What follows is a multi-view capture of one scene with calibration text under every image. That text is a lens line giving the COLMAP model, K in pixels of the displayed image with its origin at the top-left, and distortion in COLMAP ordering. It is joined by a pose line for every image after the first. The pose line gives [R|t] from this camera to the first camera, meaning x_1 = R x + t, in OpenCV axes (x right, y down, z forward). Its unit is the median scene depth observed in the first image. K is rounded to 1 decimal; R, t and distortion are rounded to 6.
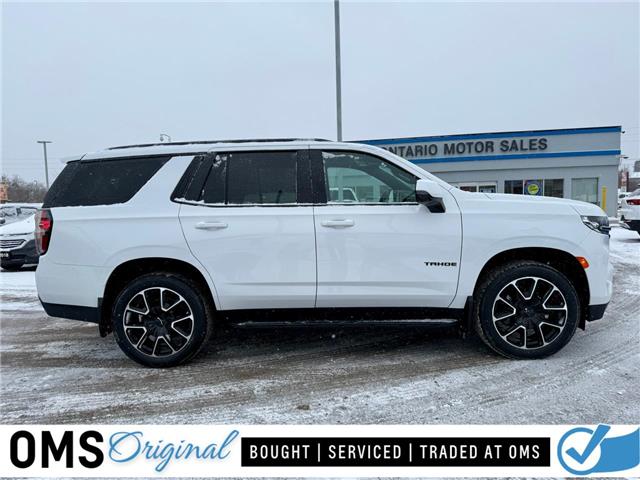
lens RADIAL K [[450.8, 0, 317.9], [0, 450.8, 228.4], [0, 0, 1]] dist [0.103851, -0.154328]
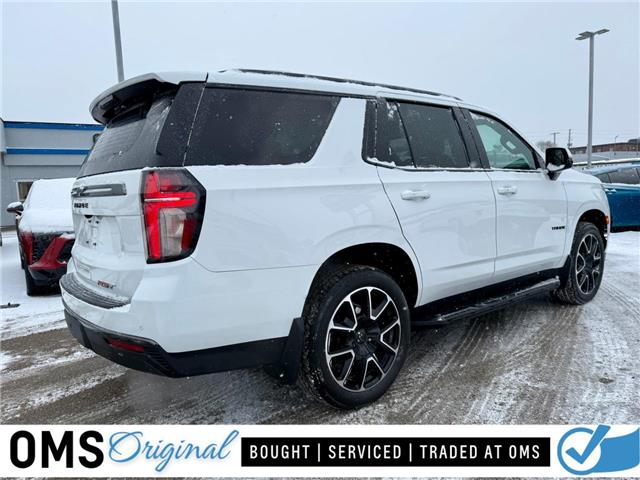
lens RADIAL K [[450.8, 0, 317.9], [0, 450.8, 228.4], [0, 0, 1]] dist [0.103851, -0.154328]
pose [[0.749408, -0.058722, 0.659499, -0.846035], [0.050460, 0.998228, 0.031543, 0.016490], [-0.660183, 0.009640, 0.751043, 0.538369]]
